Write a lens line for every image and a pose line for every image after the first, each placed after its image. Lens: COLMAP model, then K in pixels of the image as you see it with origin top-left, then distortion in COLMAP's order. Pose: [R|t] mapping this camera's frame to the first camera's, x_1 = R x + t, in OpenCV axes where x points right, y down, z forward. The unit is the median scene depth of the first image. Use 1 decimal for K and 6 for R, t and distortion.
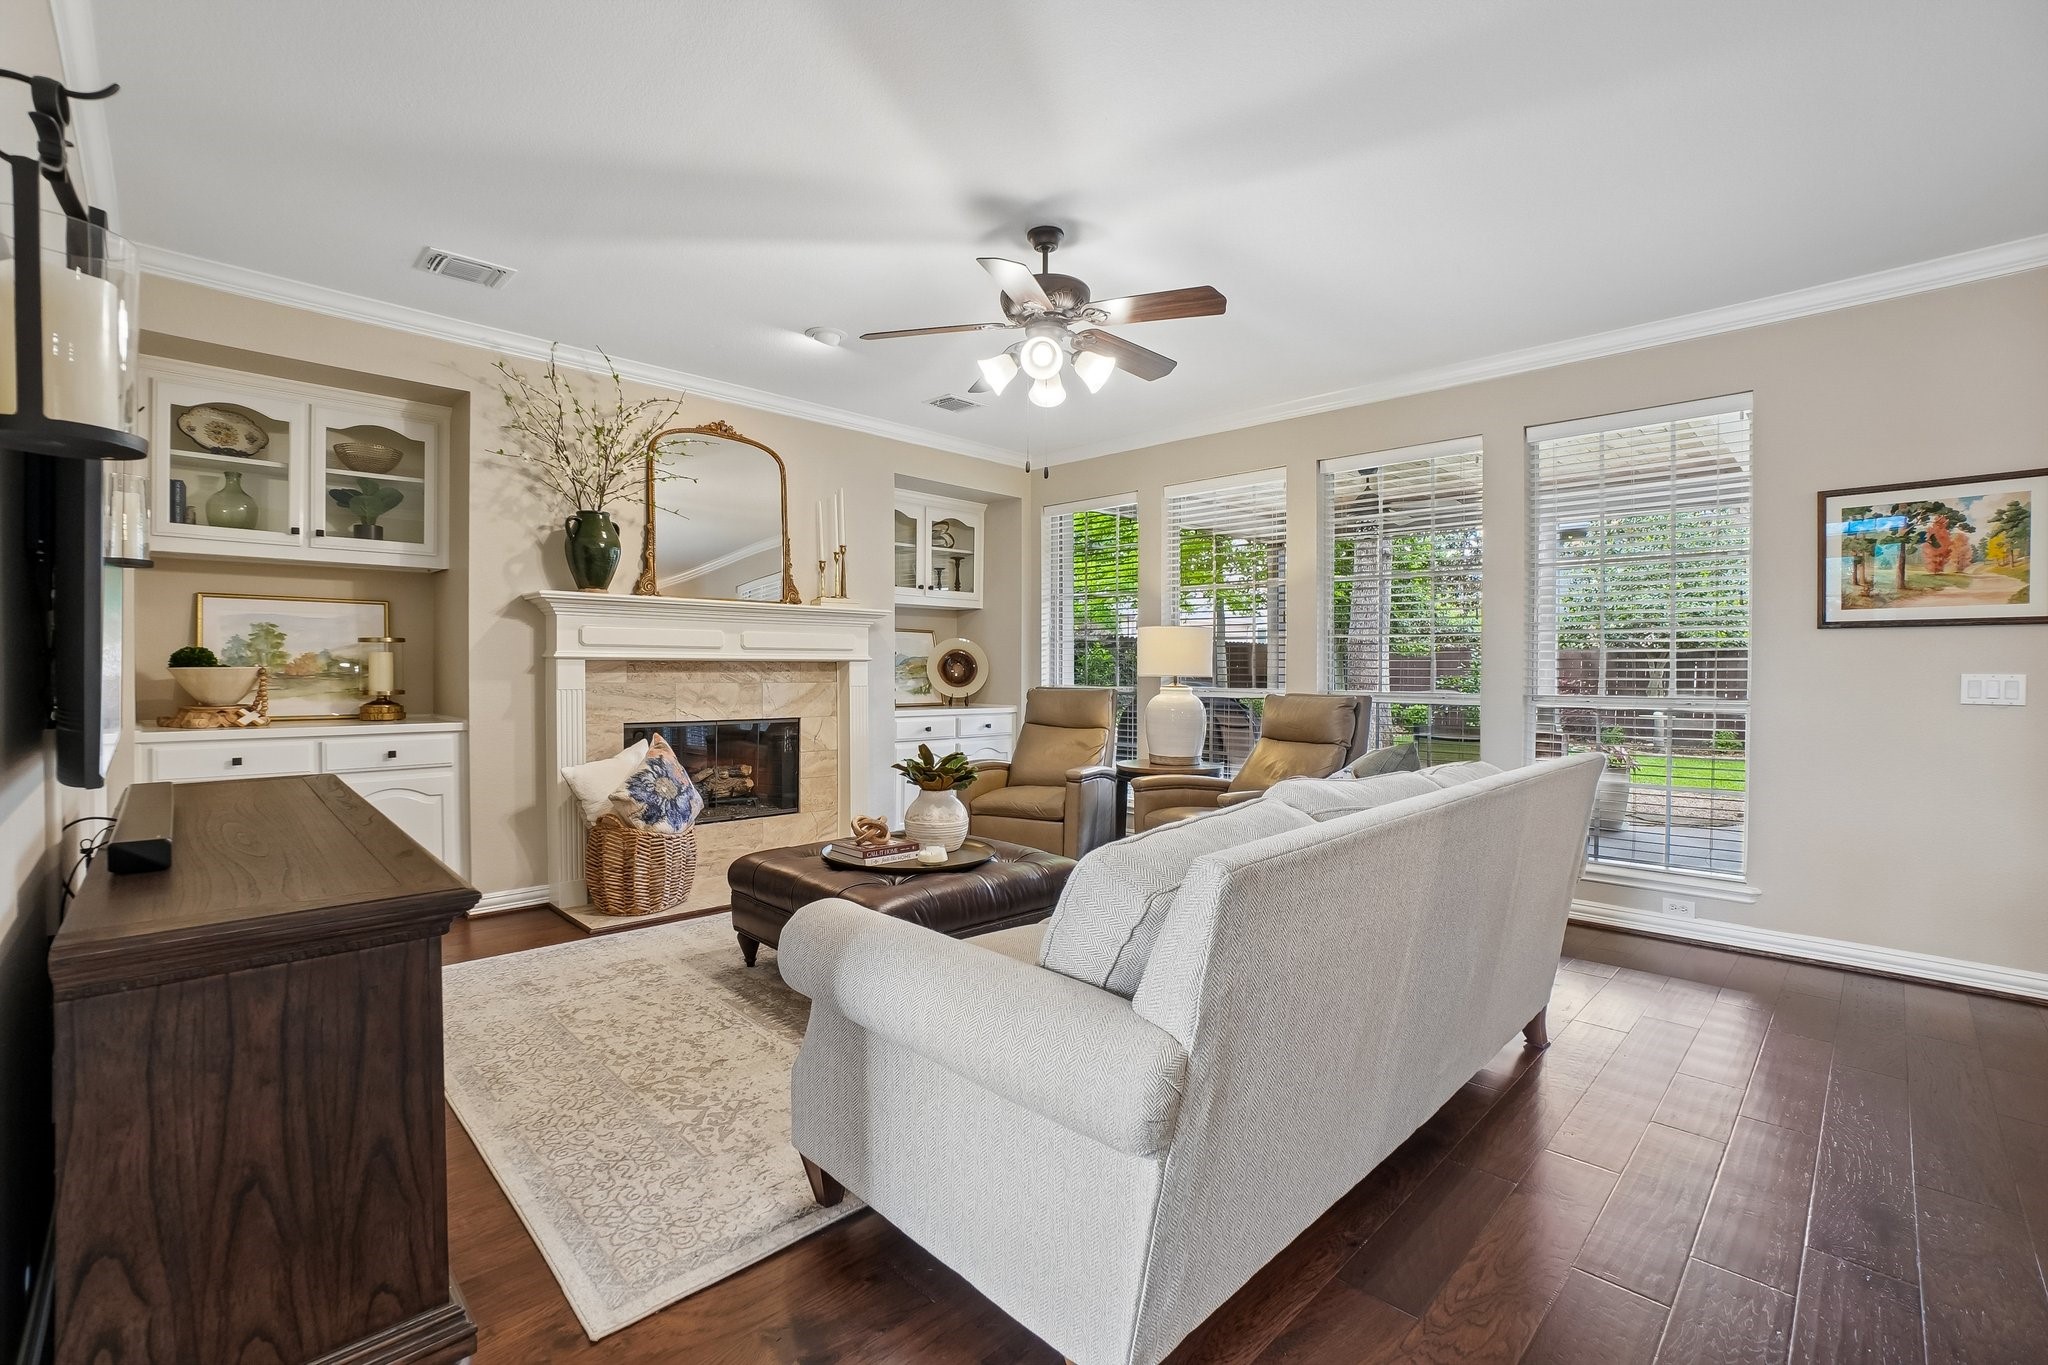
lens RADIAL K [[928.6, 0, 1016.4], [0, 928.6, 671.9], [0, 0, 1]] dist [0.003550, 0.001400]
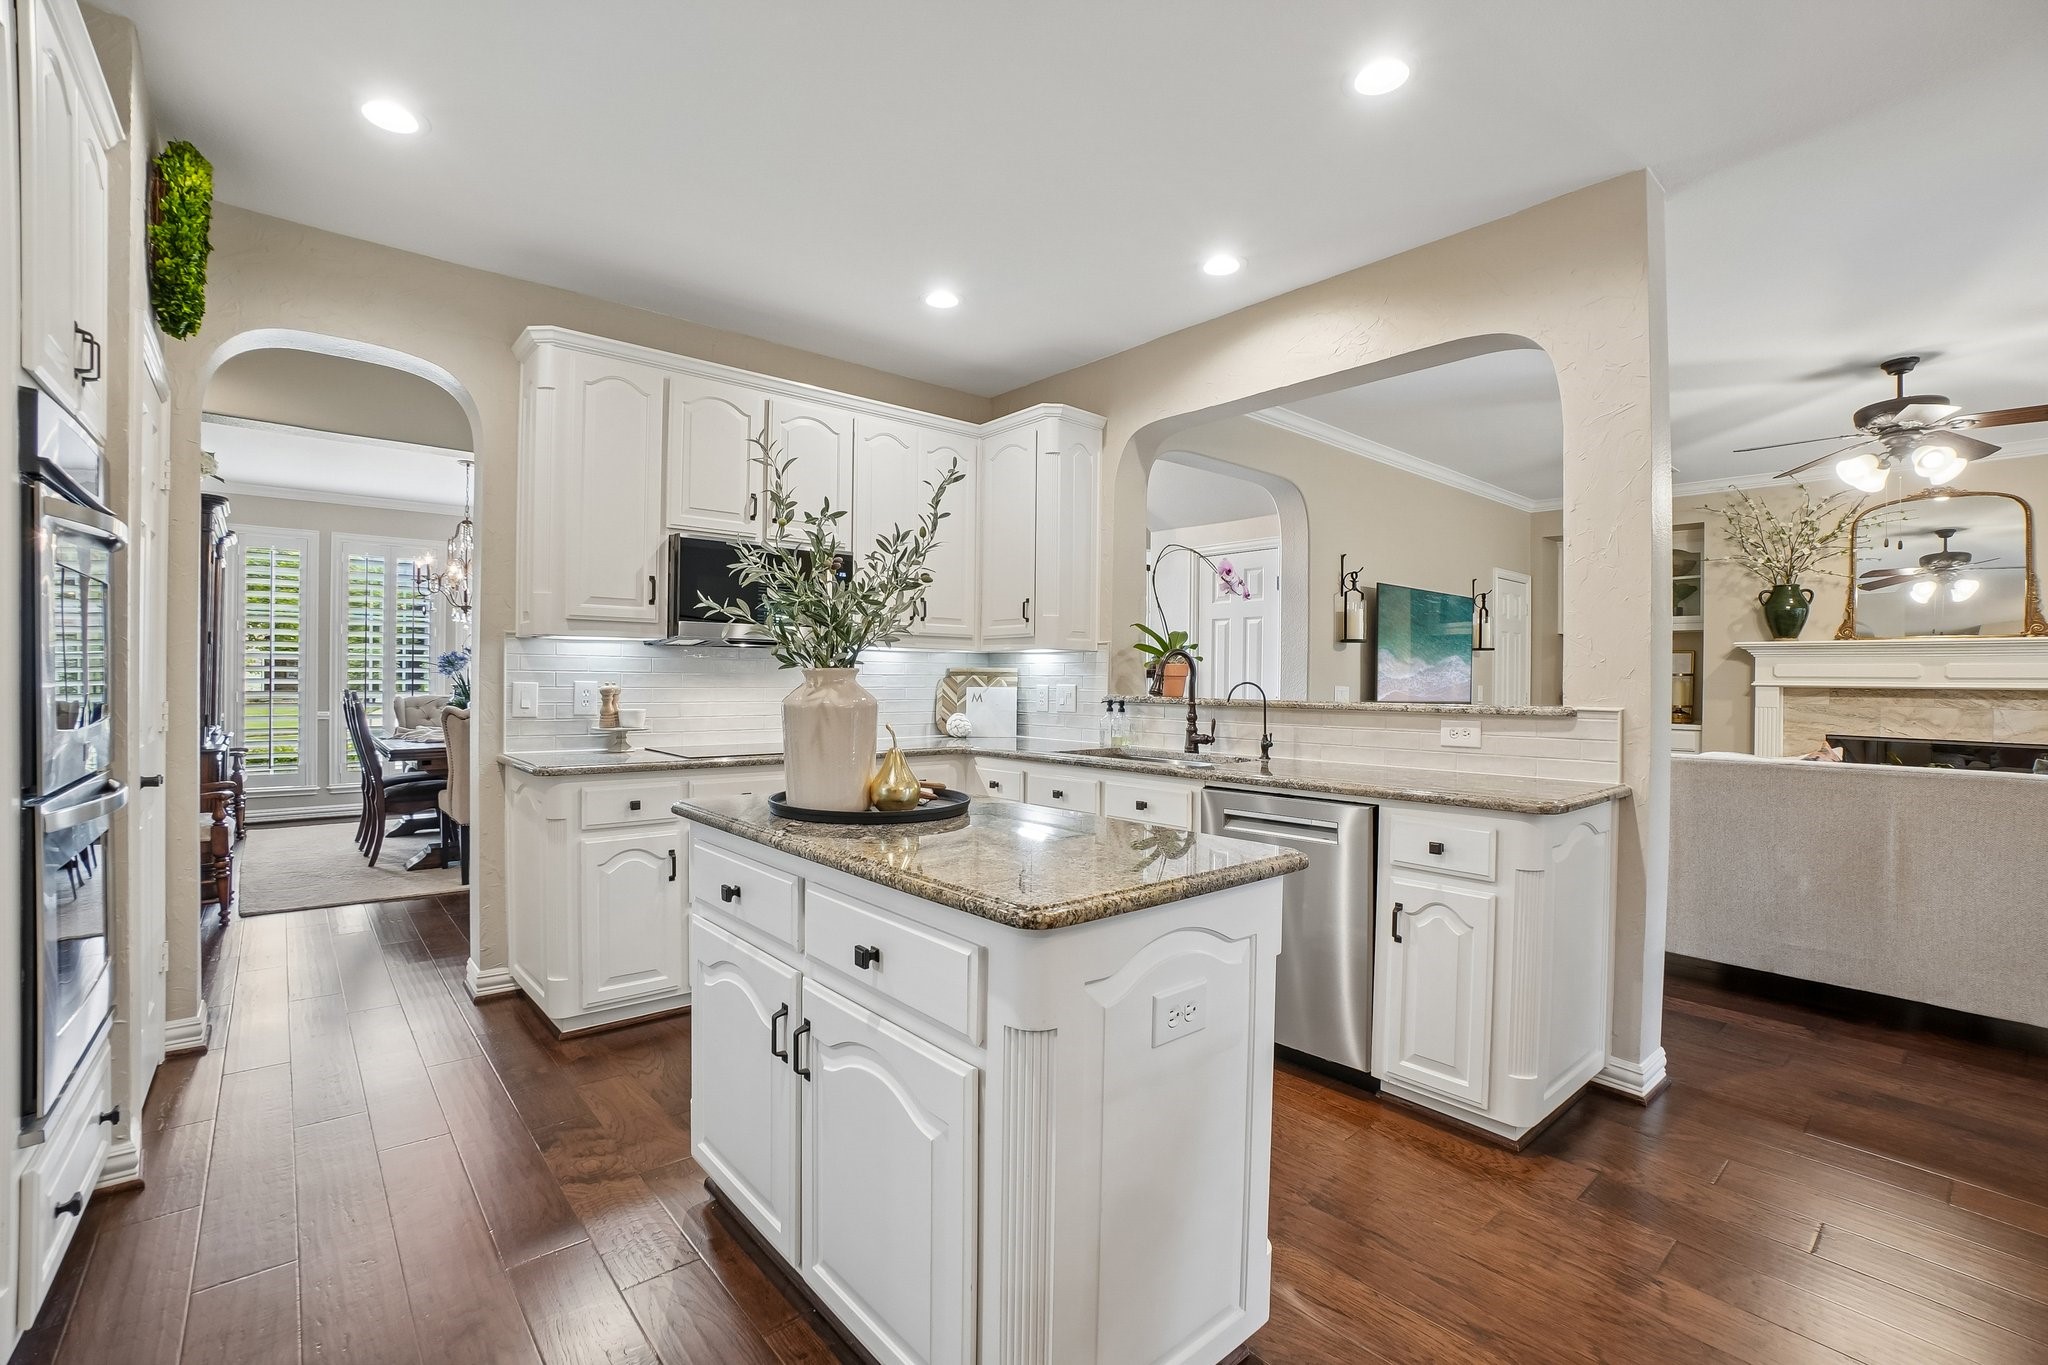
lens RADIAL K [[928.6, 0, 1012.2], [0, 928.6, 685.1], [0, 0, 1]] dist [0.003550, 0.001400]
pose [[-0.019573, -0.003101, -0.999804, 0.917091], [-0.026643, 0.999642, -0.002579, 0.017739], [0.999453, 0.026588, -0.019649, -0.150633]]
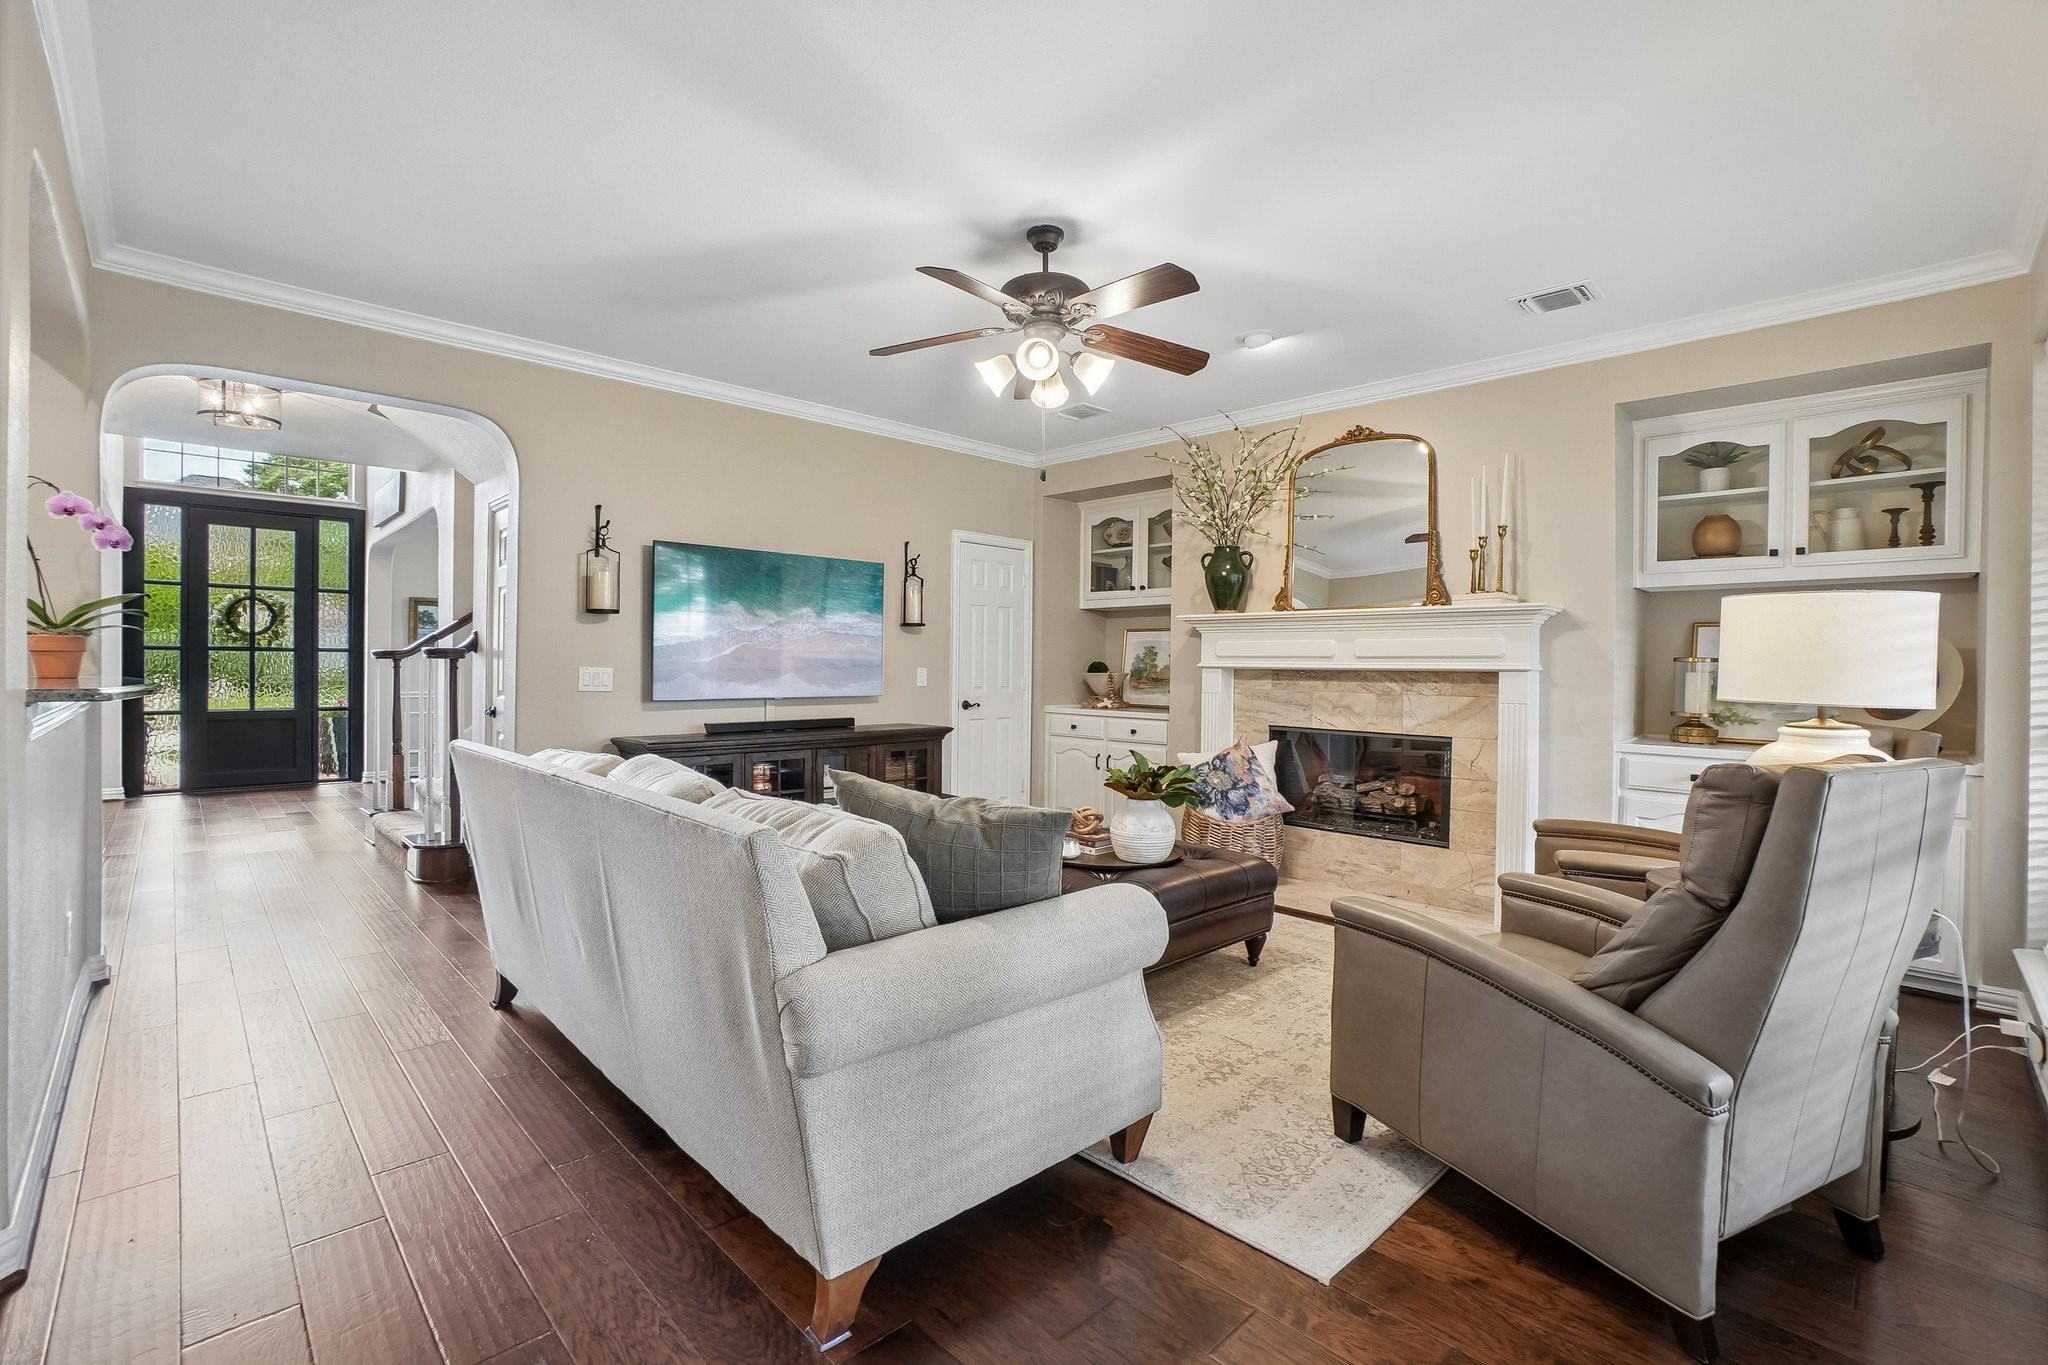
lens RADIAL K [[928.6, 0, 1030.4], [0, 928.6, 675.5], [0, 0, 1]] dist [0.003550, 0.001400]
pose [[0.022404, -0.002023, -0.999747, 0.674465], [-0.024981, 0.999685, -0.002583, 0.004988], [0.999437, 0.025033, 0.022347, 0.657023]]
